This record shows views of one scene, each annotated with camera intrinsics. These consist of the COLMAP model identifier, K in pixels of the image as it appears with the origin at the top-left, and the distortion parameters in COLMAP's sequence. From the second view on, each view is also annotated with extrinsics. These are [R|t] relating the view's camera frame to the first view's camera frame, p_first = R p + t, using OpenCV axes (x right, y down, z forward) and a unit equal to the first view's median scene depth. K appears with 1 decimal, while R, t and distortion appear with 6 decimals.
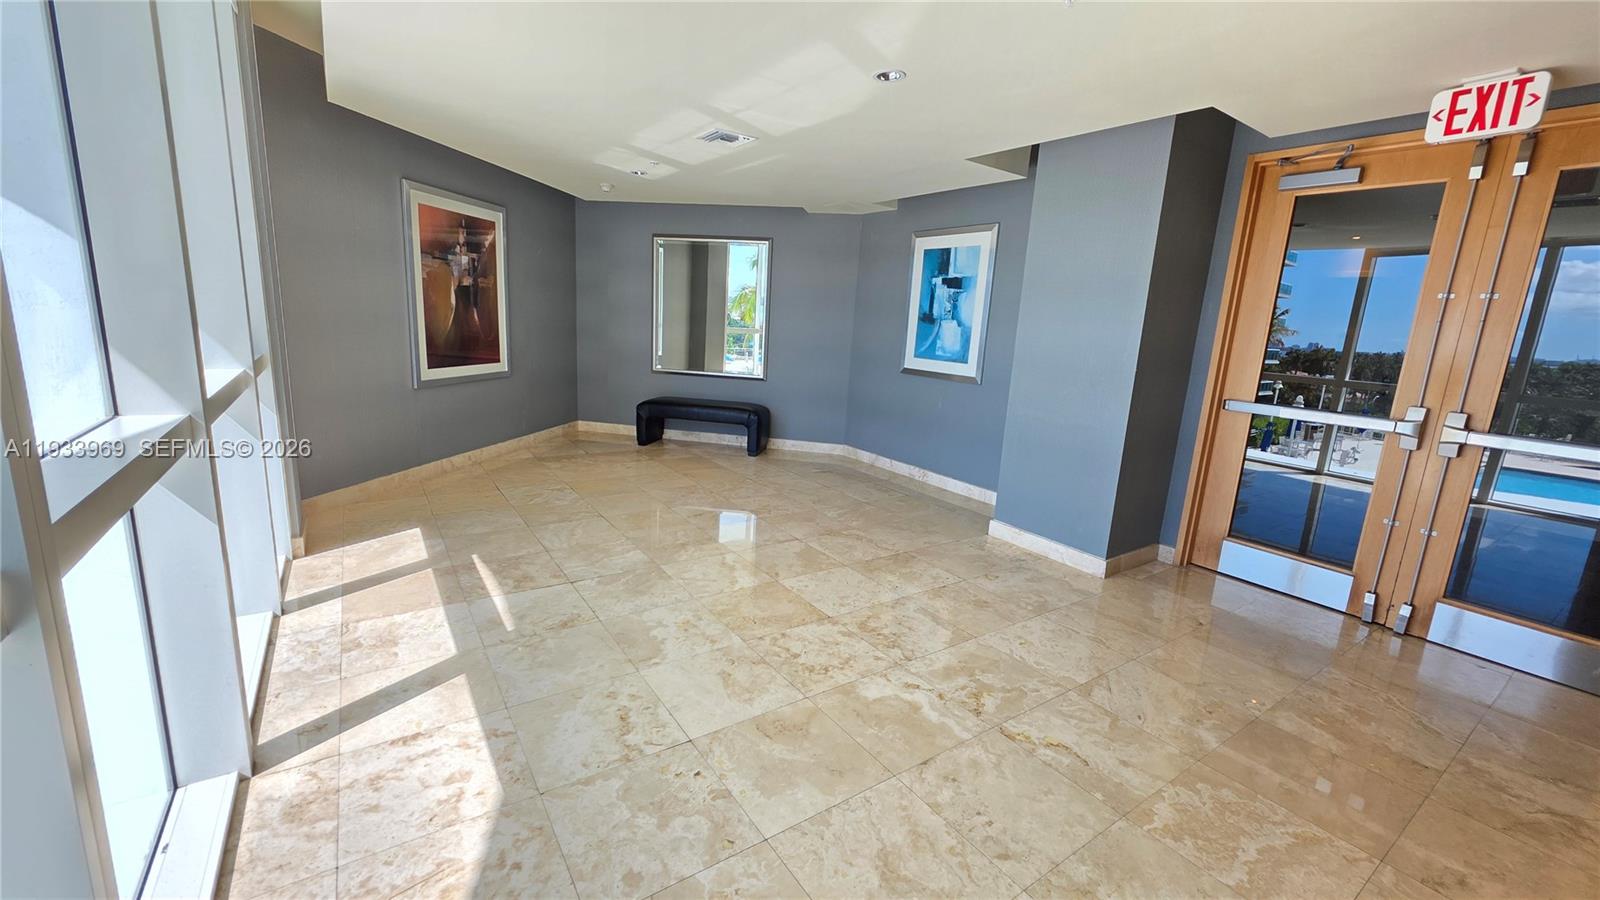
lens RADIAL K [[641.6, 0, 796.9], [0, 641.6, 444.8], [0, 0, 1]] dist [0.001803, -0.000199]
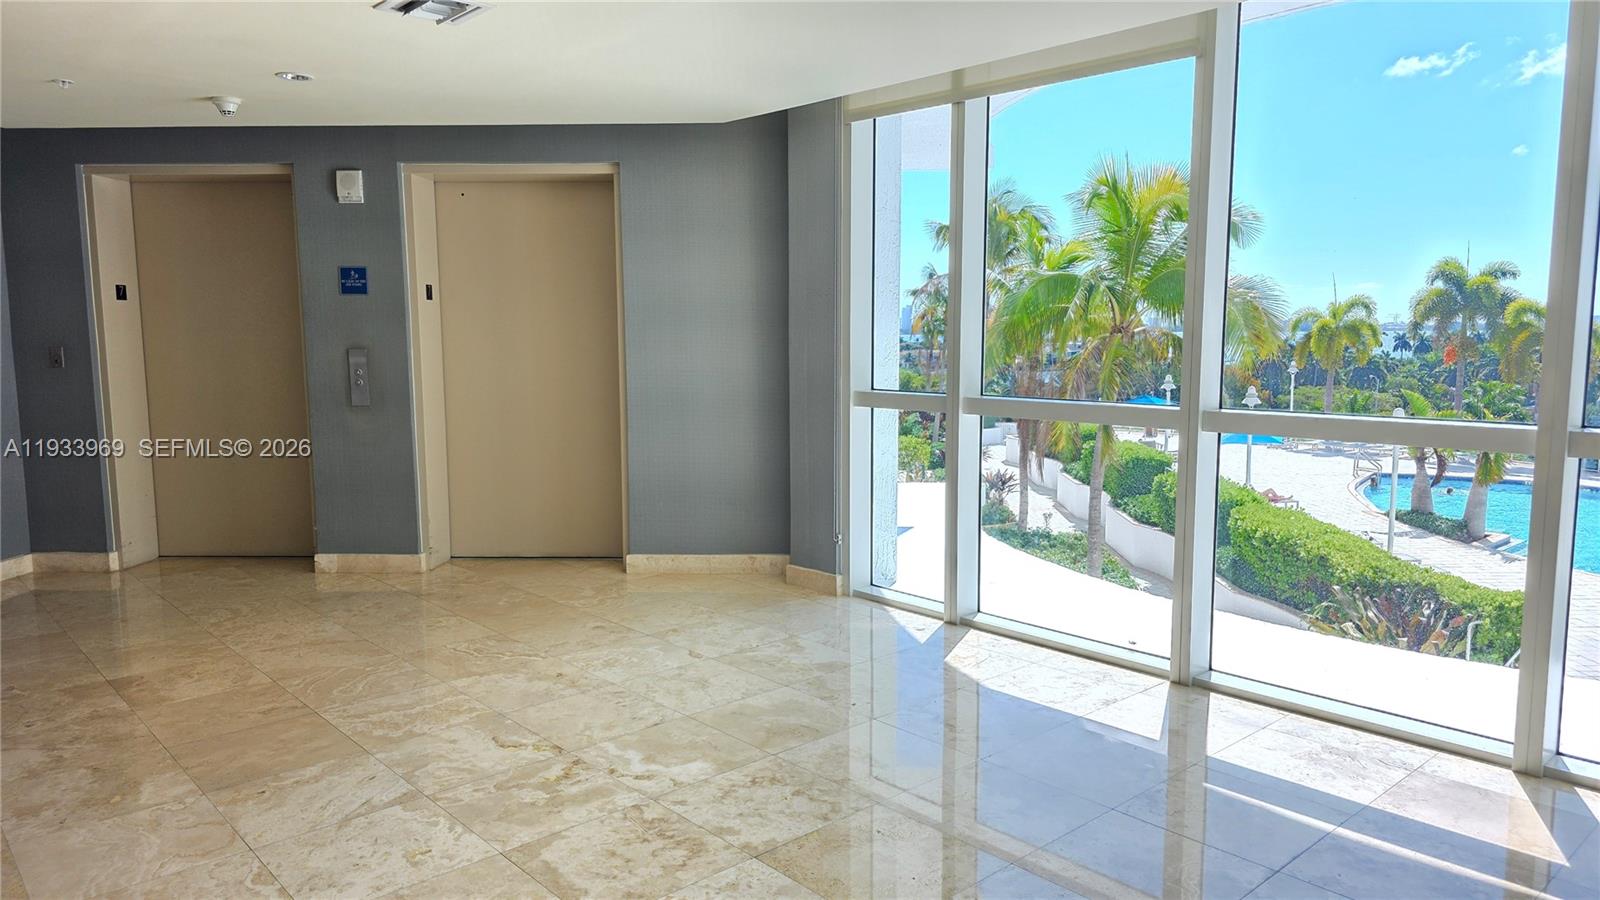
lens RADIAL K [[1073.6, 0, 803.7], [0, 1073.6, 459.1], [0, 0, 1]] dist [0.083219, -0.087597]
pose [[-0.989517, -0.036274, -0.139786, 0.183477], [-0.078034, 0.948769, 0.306183, -0.414198], [0.121518, 0.313881, -0.941654, 2.133462]]
